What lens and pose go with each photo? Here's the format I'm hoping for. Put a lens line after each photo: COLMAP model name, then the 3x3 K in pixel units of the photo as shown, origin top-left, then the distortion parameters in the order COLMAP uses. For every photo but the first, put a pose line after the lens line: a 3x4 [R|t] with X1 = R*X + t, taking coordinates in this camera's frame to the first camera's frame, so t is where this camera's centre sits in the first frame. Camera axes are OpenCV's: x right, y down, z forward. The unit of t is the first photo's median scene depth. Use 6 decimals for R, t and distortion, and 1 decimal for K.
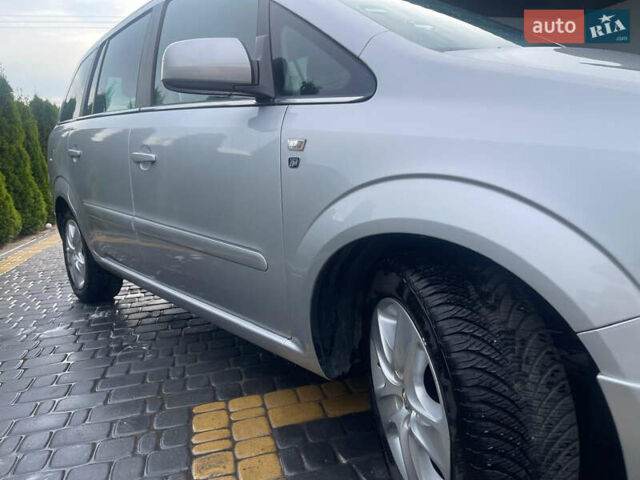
lens RADIAL K [[470.5, 0, 320.0], [0, 470.5, 240.0], [0, 0, 1]] dist [0.055950, -0.089687]
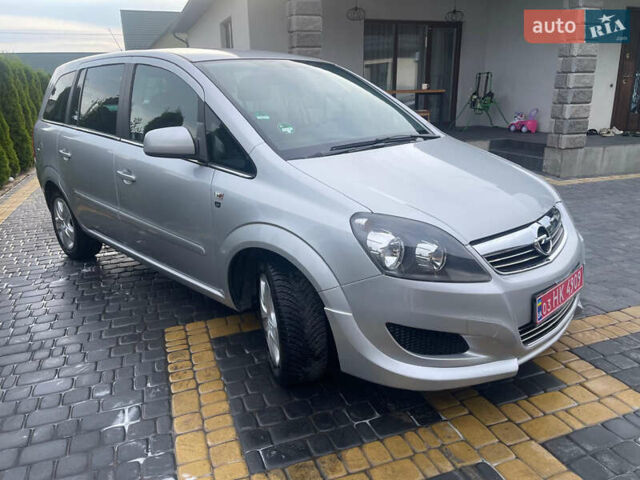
lens RADIAL K [[470.5, 0, 320.0], [0, 470.5, 240.0], [0, 0, 1]] dist [0.055950, -0.089687]
pose [[0.995290, 0.001816, 0.096923, 0.125600], [-0.014500, 0.991365, 0.130324, -0.196779], [-0.095850, -0.131116, 0.986723, -0.701687]]
